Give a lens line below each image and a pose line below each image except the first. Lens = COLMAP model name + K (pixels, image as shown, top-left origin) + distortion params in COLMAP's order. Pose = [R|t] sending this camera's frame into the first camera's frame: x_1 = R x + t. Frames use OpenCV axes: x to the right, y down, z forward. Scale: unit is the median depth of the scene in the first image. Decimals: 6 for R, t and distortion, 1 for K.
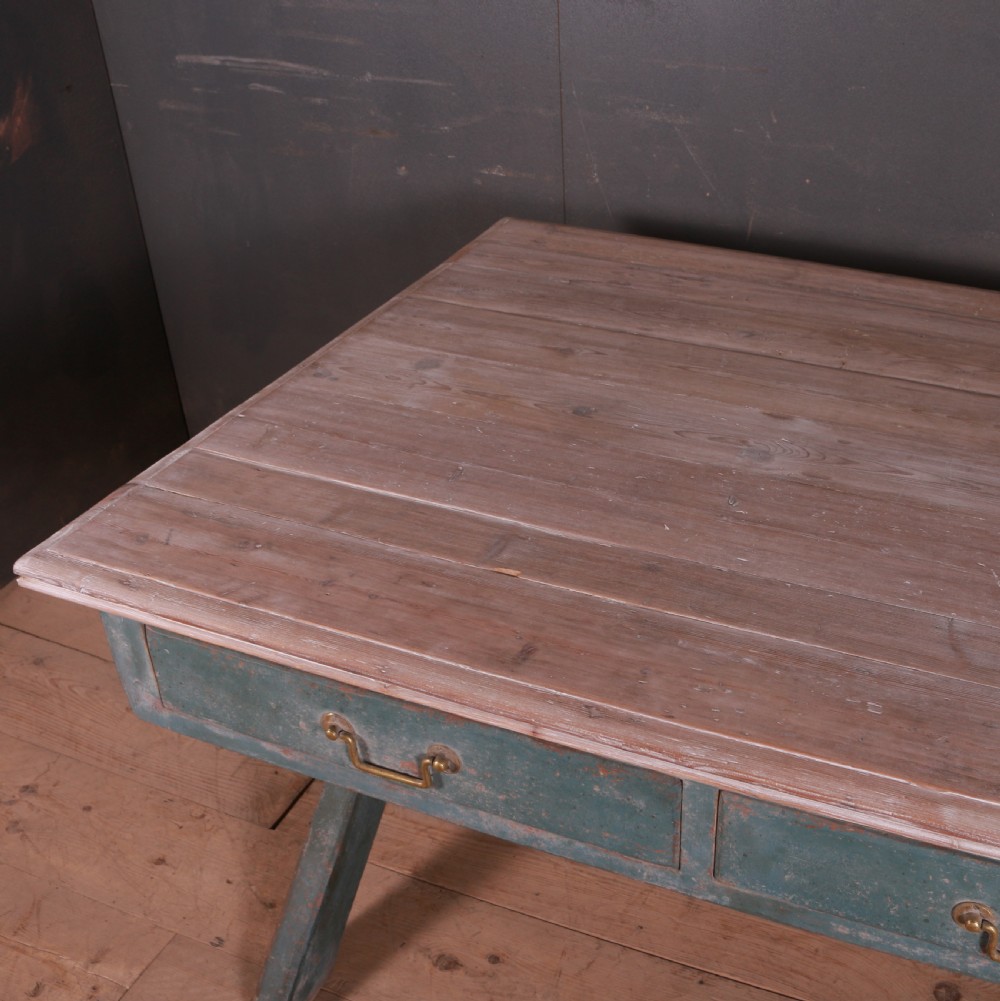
lens RADIAL K [[1230.7, 0, 696.6], [0, 1230.7, 514.3], [0, 0, 1]] dist [-0.113648, 0.000000]
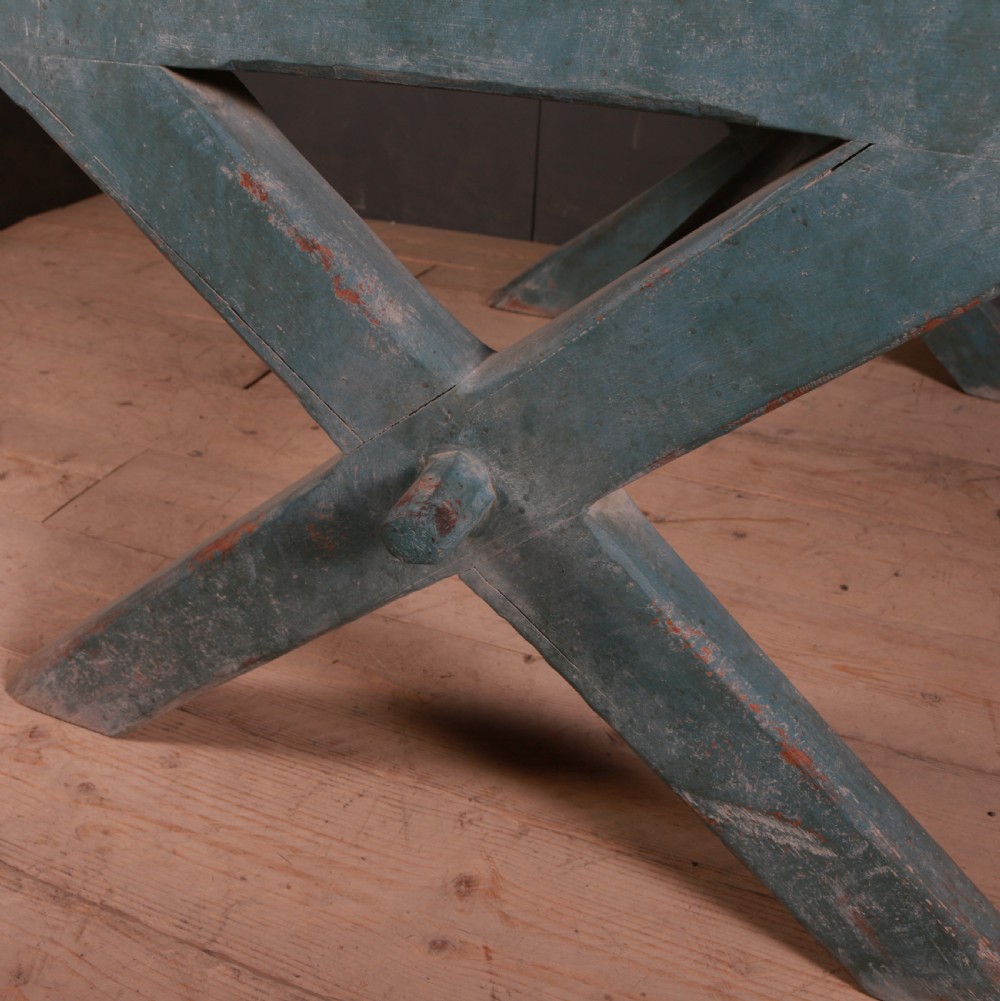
lens RADIAL K [[1230.7, 0, 407.3], [0, 1230.7, 522.2], [0, 0, 1]] dist [-0.113648, 0.000000]
pose [[0.996399, 0.041232, -0.074081, -0.223469], [-0.046255, 0.996652, -0.067419, 0.614324], [0.071053, 0.070603, 0.994971, 0.105692]]
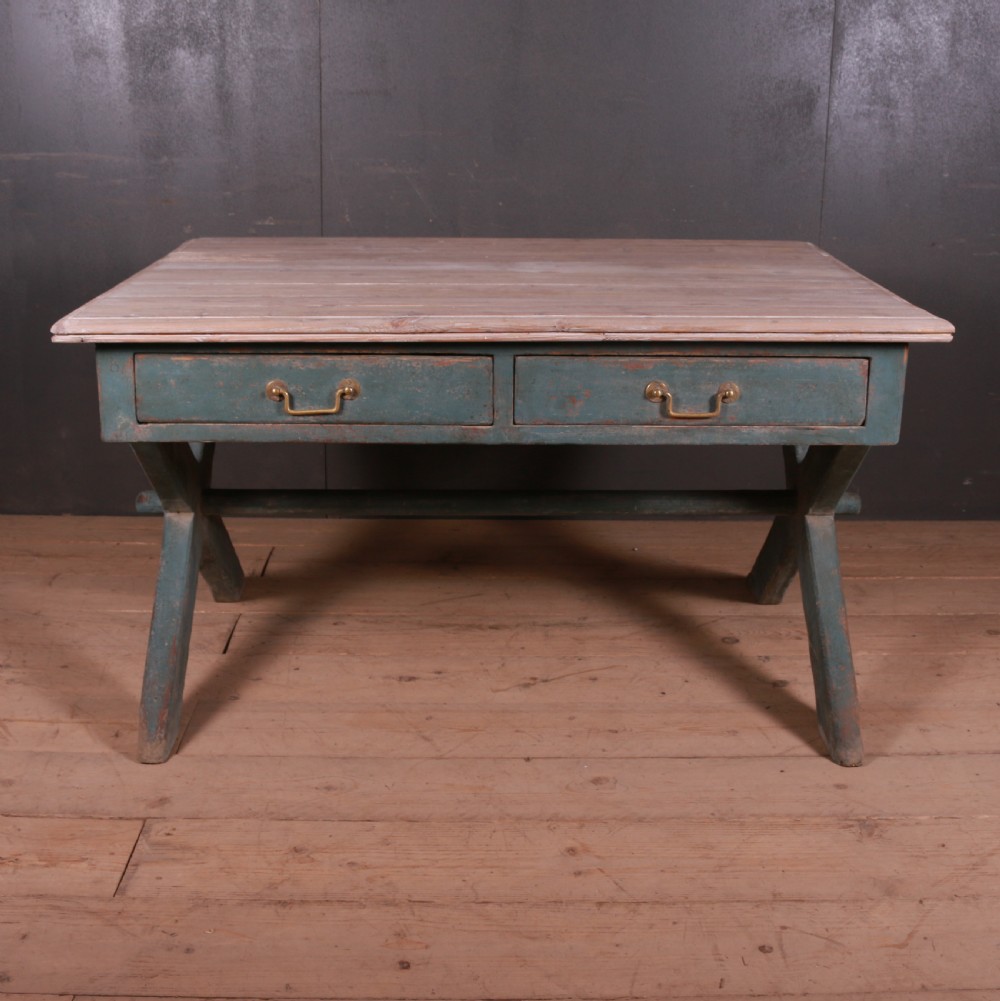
lens RADIAL K [[1443.3, 0, 533.6], [0, 1443.3, 497.7], [0, 0, 1]] dist [-0.125591, 0.000000]
pose [[0.927656, -0.102699, 0.359037, -0.842510], [0.196653, 0.951676, -0.235881, 0.772531], [-0.317462, 0.289422, 0.903024, -0.793654]]
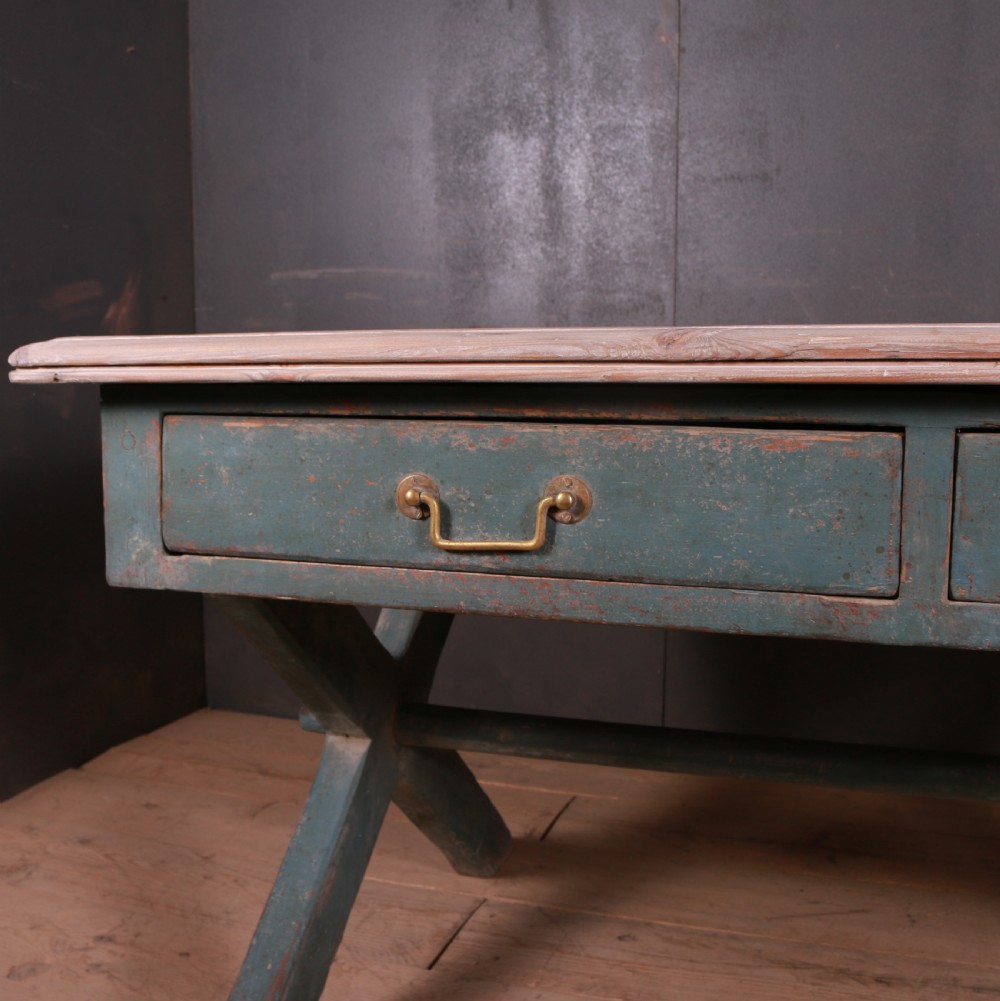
lens RADIAL K [[1230.7, 0, 482.2], [0, 1230.7, 519.2], [0, 0, 1]] dist [-0.113648, 0.000000]
pose [[0.999910, -0.008188, 0.010660, -0.469403], [0.011983, 0.902348, -0.430842, 0.494090], [-0.006092, 0.430931, 0.902364, 0.200588]]
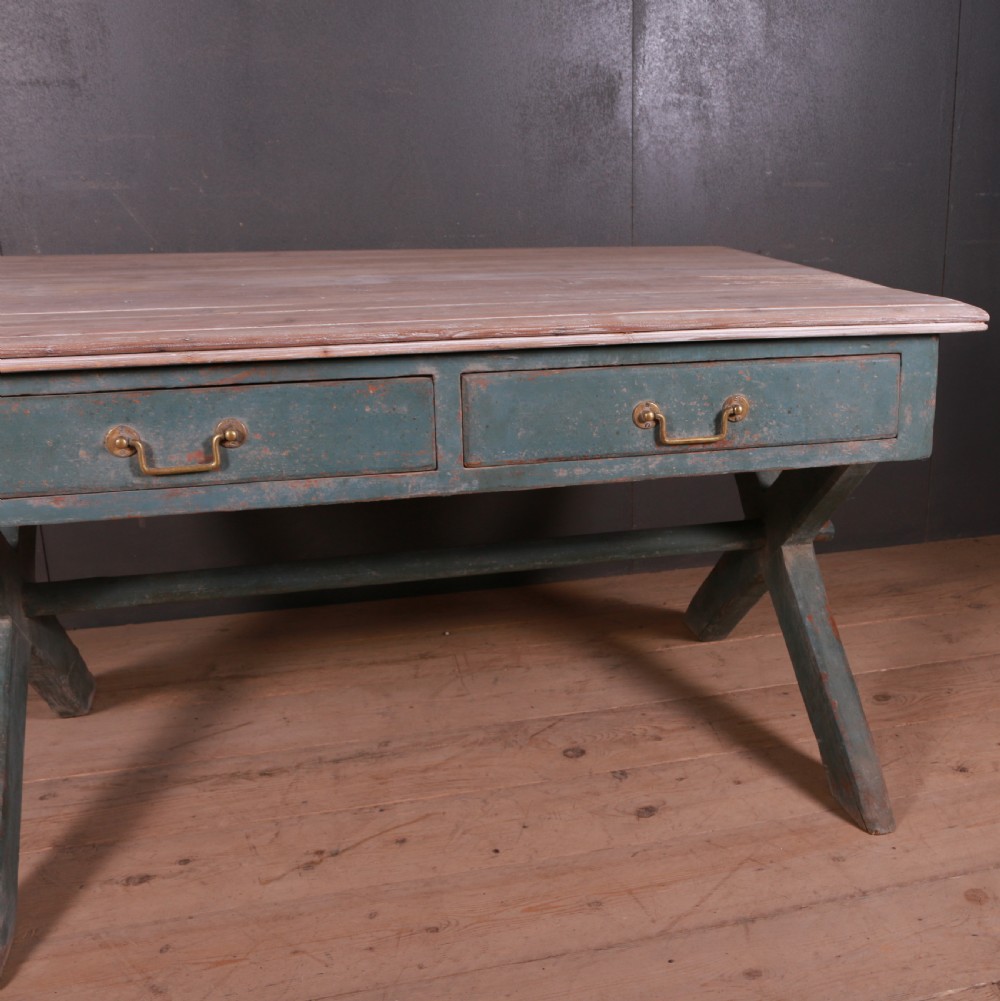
lens RADIAL K [[1230.7, 0, 742.3], [0, 1230.7, 527.8], [0, 0, 1]] dist [-0.113648, 0.000000]
pose [[0.770795, -0.188957, 0.608416, -0.473575], [0.338759, 0.930365, -0.140225, 0.531009], [-0.539553, 0.314191, 0.781132, -0.165848]]
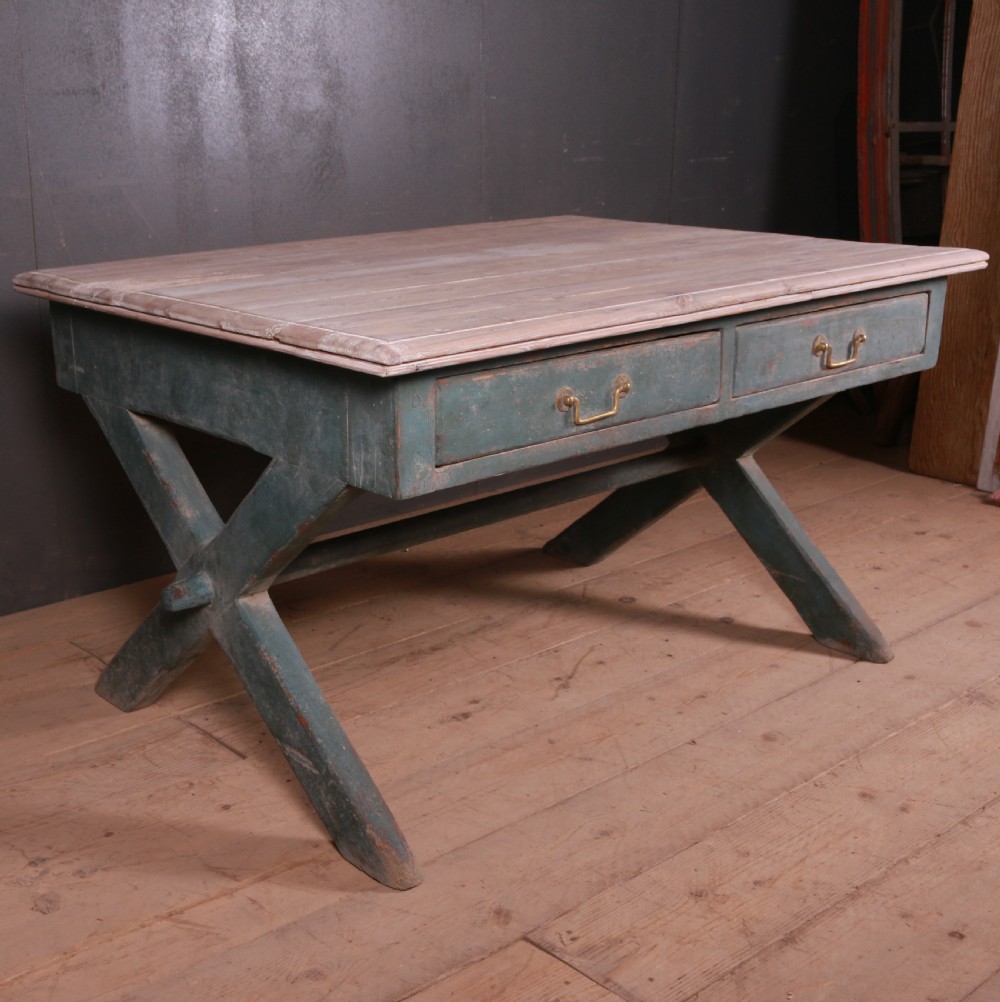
lens RADIAL K [[1354.4, 0, 382.7], [0, 1354.4, 563.1], [0, 0, 1]] dist [-0.112150, 0.000000]
pose [[0.514424, -0.296705, 0.804570, -1.758310], [0.486074, 0.873843, 0.011467, 0.225597], [-0.706470, 0.385182, 0.593746, 0.190846]]
